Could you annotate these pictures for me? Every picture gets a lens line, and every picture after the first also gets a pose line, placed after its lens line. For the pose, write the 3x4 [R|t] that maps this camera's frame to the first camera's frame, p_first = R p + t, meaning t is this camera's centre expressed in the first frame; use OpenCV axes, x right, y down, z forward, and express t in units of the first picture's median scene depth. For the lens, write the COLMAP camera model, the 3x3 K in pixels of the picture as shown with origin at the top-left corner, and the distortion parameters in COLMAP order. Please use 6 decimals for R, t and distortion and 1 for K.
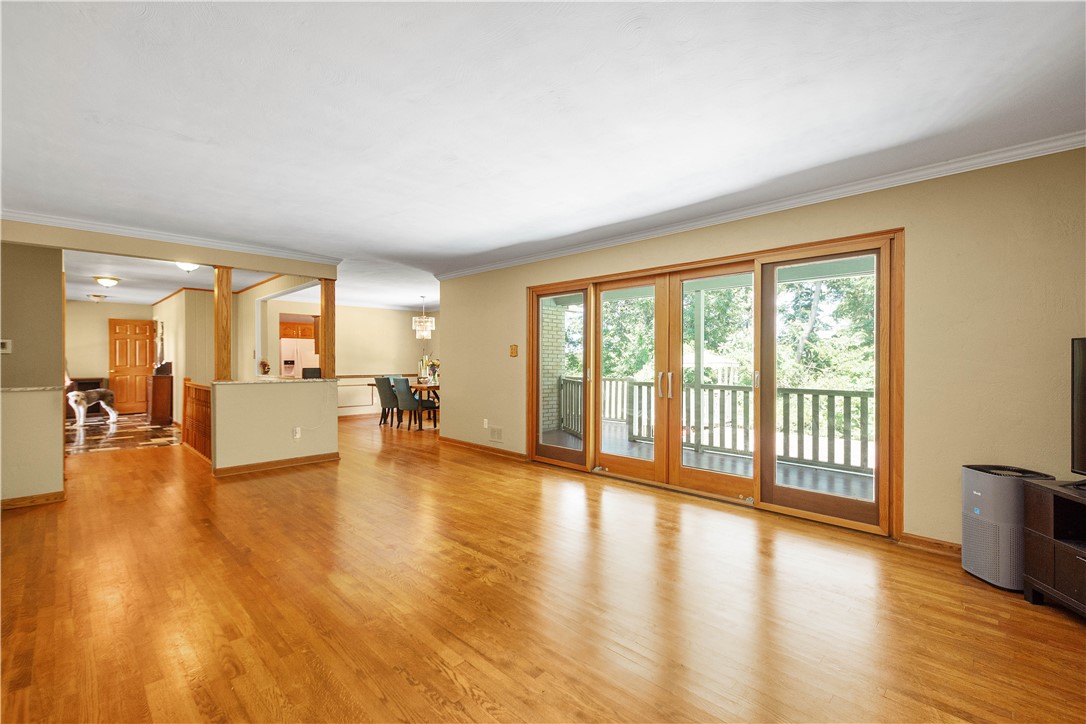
lens RADIAL K [[478.0, 0, 549.1], [0, 478.0, 366.3], [0, 0, 1]] dist [0.011946, -0.000462]
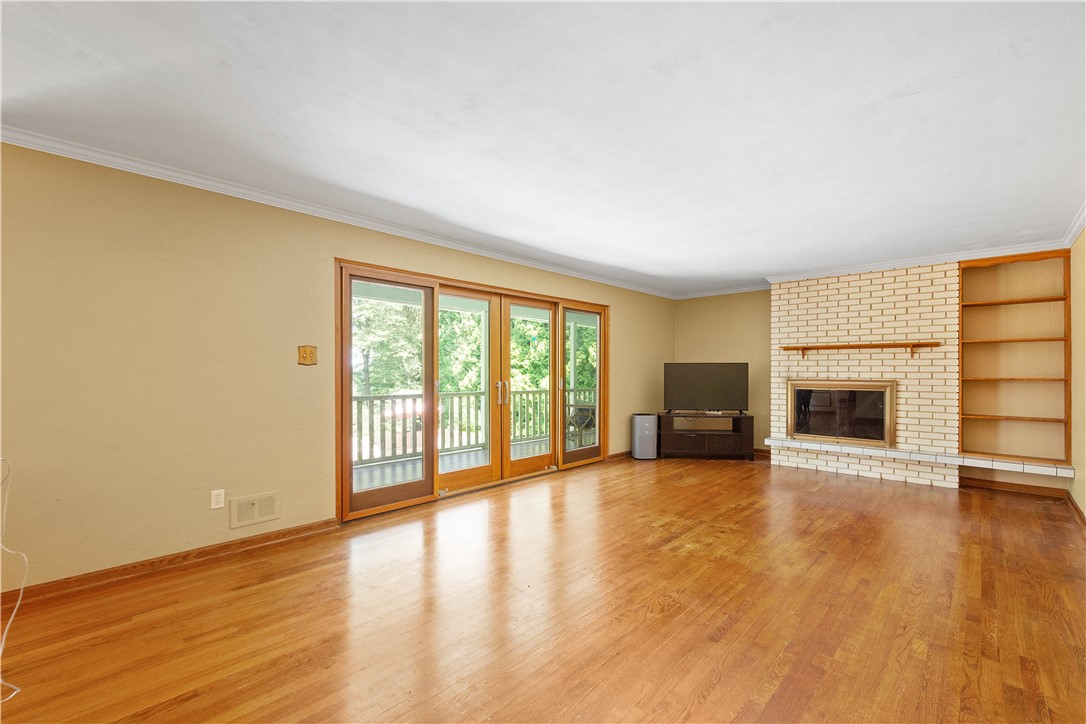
lens RADIAL K [[478.0, 0, 548.7], [0, 478.0, 357.9], [0, 0, 1]] dist [0.011946, -0.000462]
pose [[-0.043585, 0.025303, 0.998729, -0.882249], [0.013119, 0.999608, -0.024753, -0.012453], [-0.998964, 0.012024, -0.043900, 0.923517]]
